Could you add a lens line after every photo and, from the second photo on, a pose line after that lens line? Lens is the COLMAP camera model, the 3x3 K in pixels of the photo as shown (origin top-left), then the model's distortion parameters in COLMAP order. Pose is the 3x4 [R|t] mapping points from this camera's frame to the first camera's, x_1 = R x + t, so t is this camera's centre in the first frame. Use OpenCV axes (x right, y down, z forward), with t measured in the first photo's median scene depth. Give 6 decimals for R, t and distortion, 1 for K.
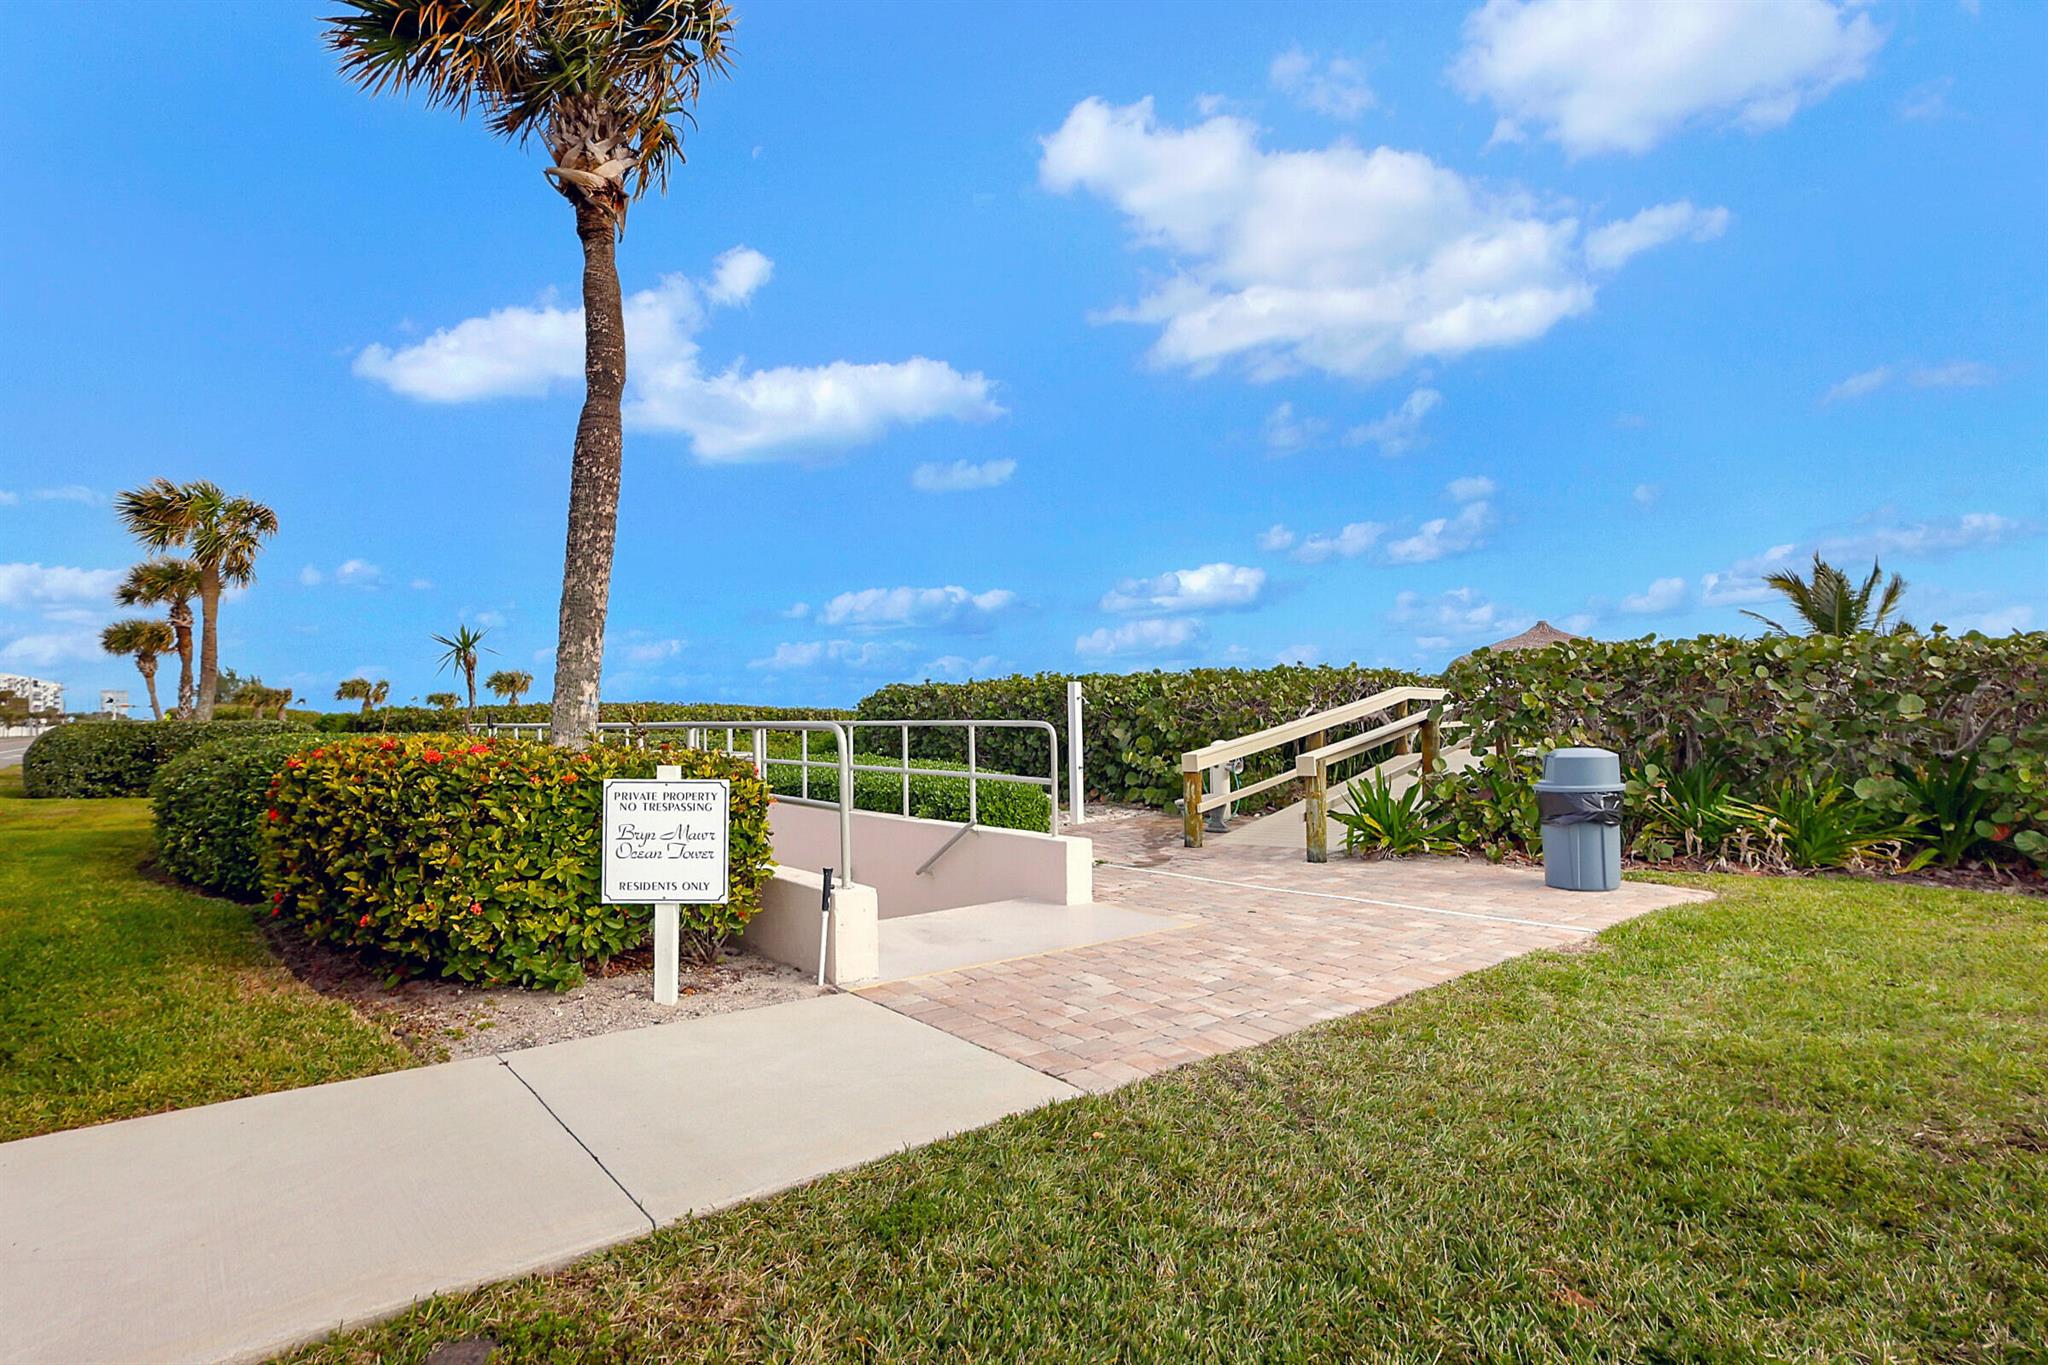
lens RADIAL K [[952.4, 0, 1024.0], [0, 952.4, 682.5], [0, 0, 1]] dist [0.000097, 0.000403]
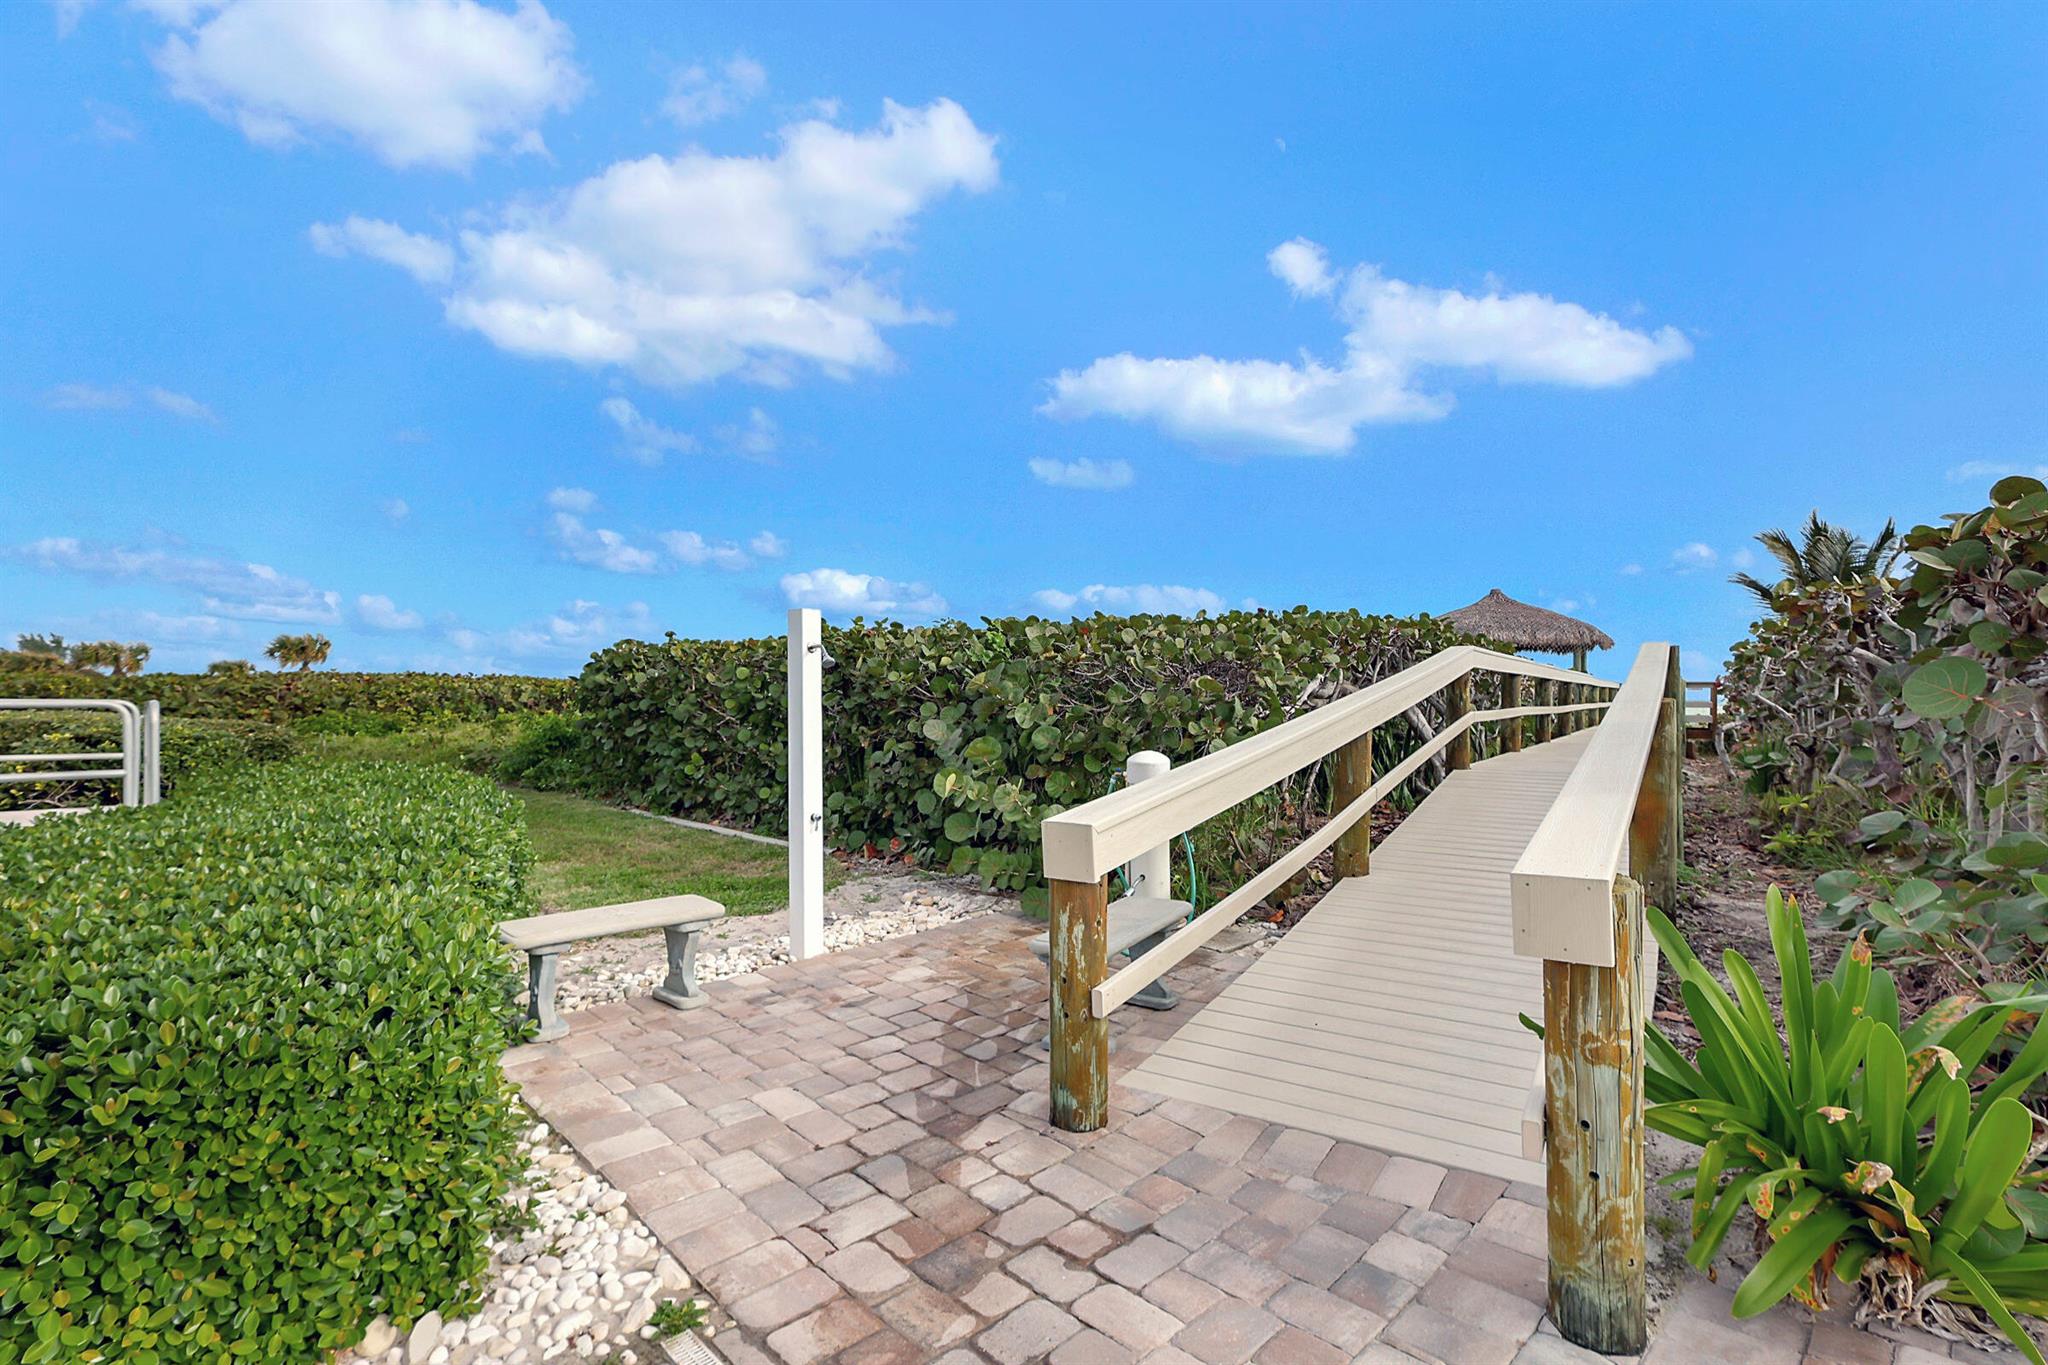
lens RADIAL K [[952.4, 0, 1024.0], [0, 952.4, 682.5], [0, 0, 1]] dist [0.000097, 0.000403]
pose [[0.995066, 0.009255, 0.098787, 0.098051], [-0.011473, 0.999694, 0.021903, 0.018773], [-0.098554, -0.022928, 0.994868, 0.528970]]
